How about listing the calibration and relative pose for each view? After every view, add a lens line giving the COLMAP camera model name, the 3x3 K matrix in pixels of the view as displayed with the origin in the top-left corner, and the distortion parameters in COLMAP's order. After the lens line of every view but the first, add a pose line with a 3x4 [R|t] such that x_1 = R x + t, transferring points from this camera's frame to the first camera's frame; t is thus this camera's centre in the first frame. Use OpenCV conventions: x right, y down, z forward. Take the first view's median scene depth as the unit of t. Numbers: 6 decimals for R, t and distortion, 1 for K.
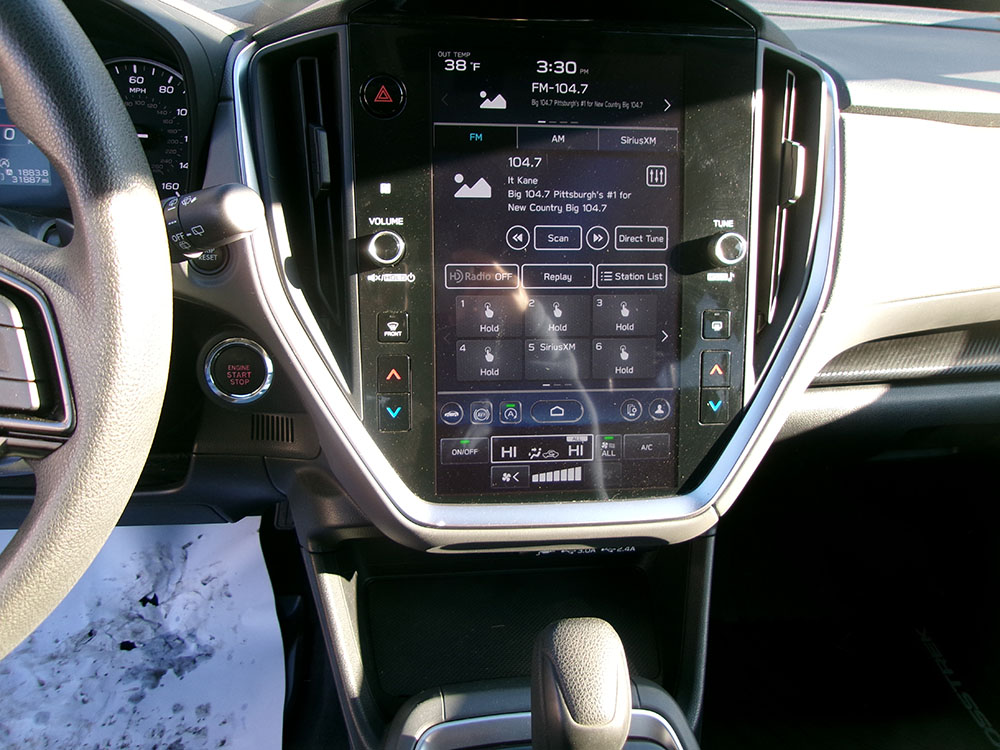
lens RADIAL K [[777.5, 0, 497.9], [0, 777.5, 368.7], [0, 0, 1]] dist [-0.002548, 0.026869]
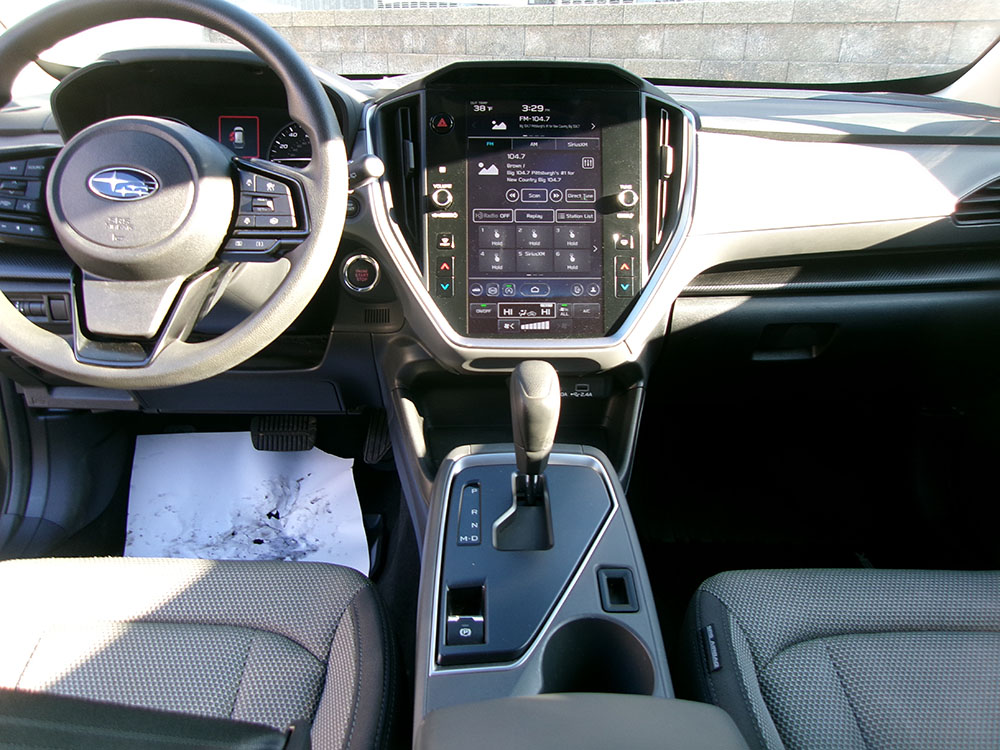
lens RADIAL K [[777.5, 0, 495.6], [0, 777.5, 370.4], [0, 0, 1]] dist [-0.002548, 0.026869]
pose [[0.996072, -0.004823, -0.088413, 0.145258], [-0.008692, 0.988367, -0.151840, 0.519518], [0.088117, 0.152012, 0.984443, -0.760705]]
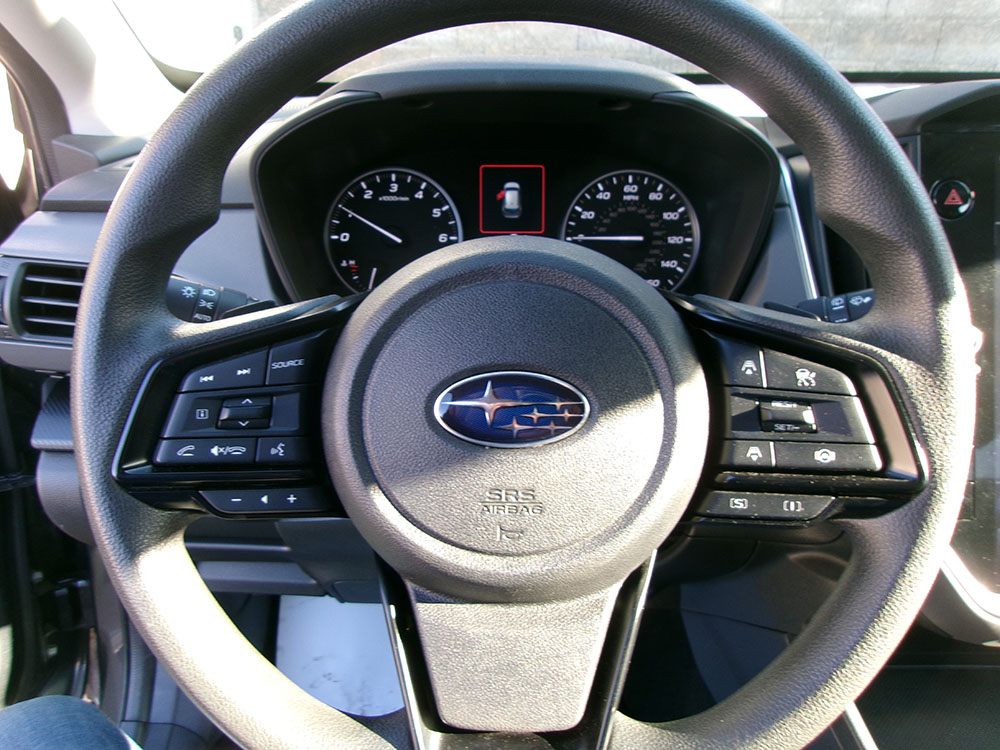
lens RADIAL K [[777.5, 0, 499.7], [0, 777.5, 379.3], [0, 0, 1]] dist [-0.002548, 0.026869]
pose [[0.993787, -0.001963, -0.111278, -0.598953], [-0.009195, 0.994977, -0.099676, 0.010373], [0.110915, 0.100080, 0.988778, -0.092238]]
